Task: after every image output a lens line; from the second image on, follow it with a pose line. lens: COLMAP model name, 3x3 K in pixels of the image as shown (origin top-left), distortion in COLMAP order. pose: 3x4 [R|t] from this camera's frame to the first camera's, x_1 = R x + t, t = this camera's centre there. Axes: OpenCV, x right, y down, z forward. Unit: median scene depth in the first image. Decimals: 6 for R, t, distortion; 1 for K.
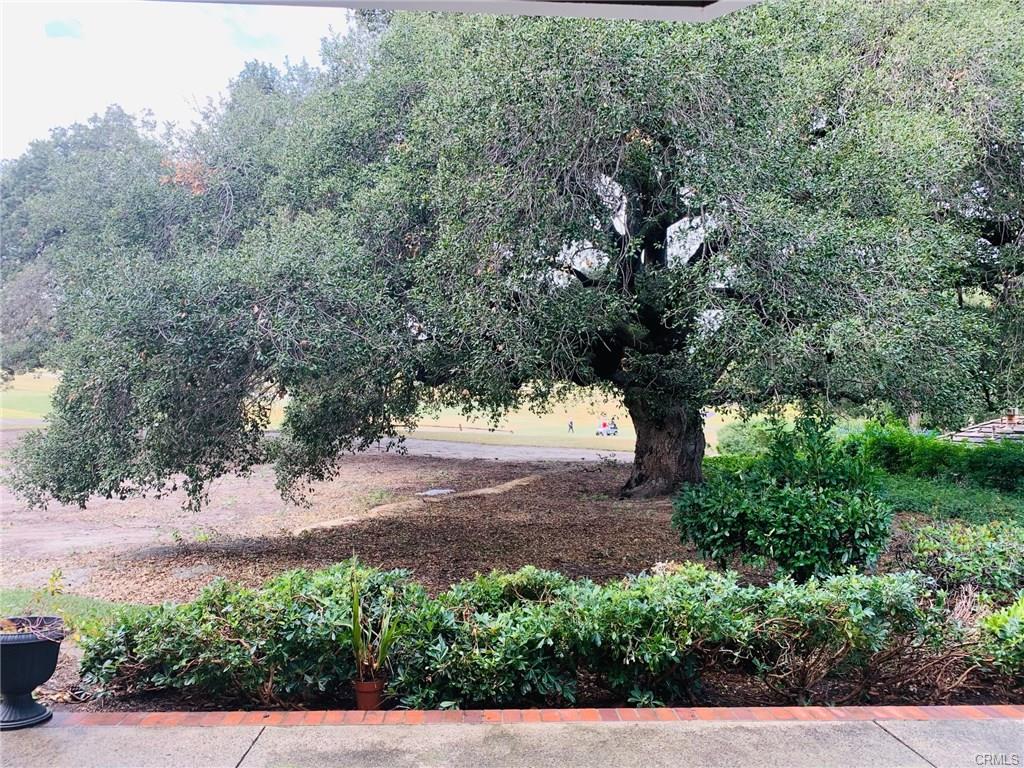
lens RADIAL K [[841.4, 0, 510.1], [0, 841.4, 383.7], [0, 0, 1]] dist [0.074751, -0.004564]
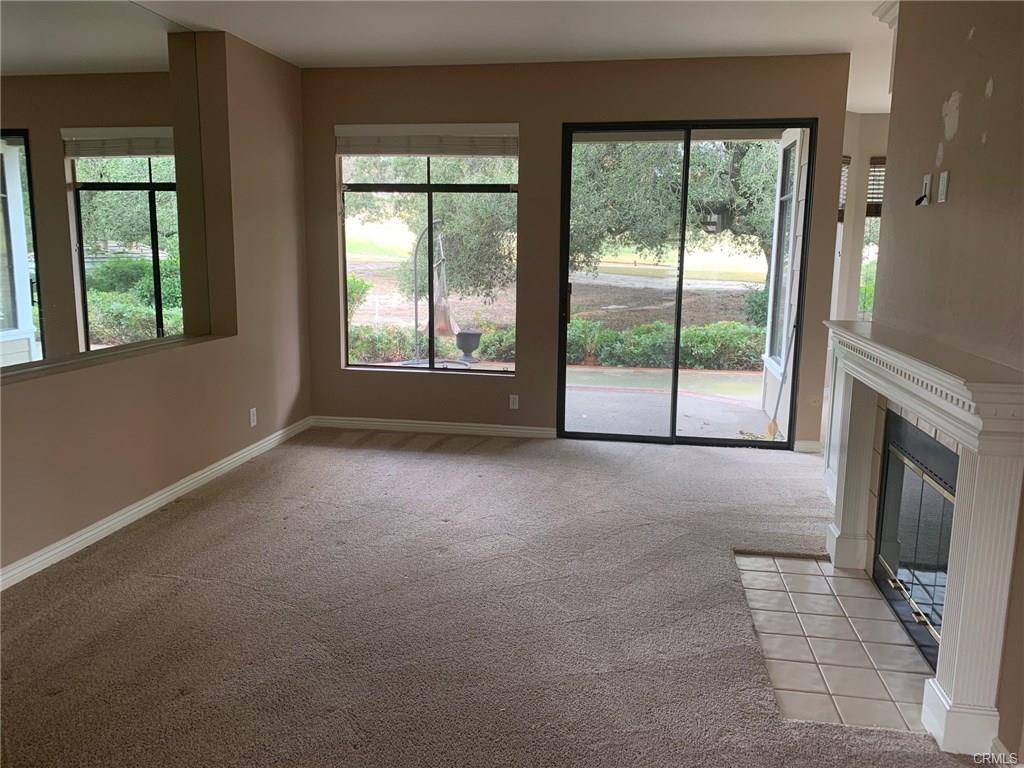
lens RADIAL K [[790.8, 0, 508.4], [0, 790.8, 383.8], [0, 0, 1]] dist [0.052509, -0.008681]
pose [[0.976136, 0.040690, -0.213313, 0.044727], [0.002773, 0.979873, 0.199603, -0.022408], [0.217141, -0.195431, 0.956377, -0.569512]]
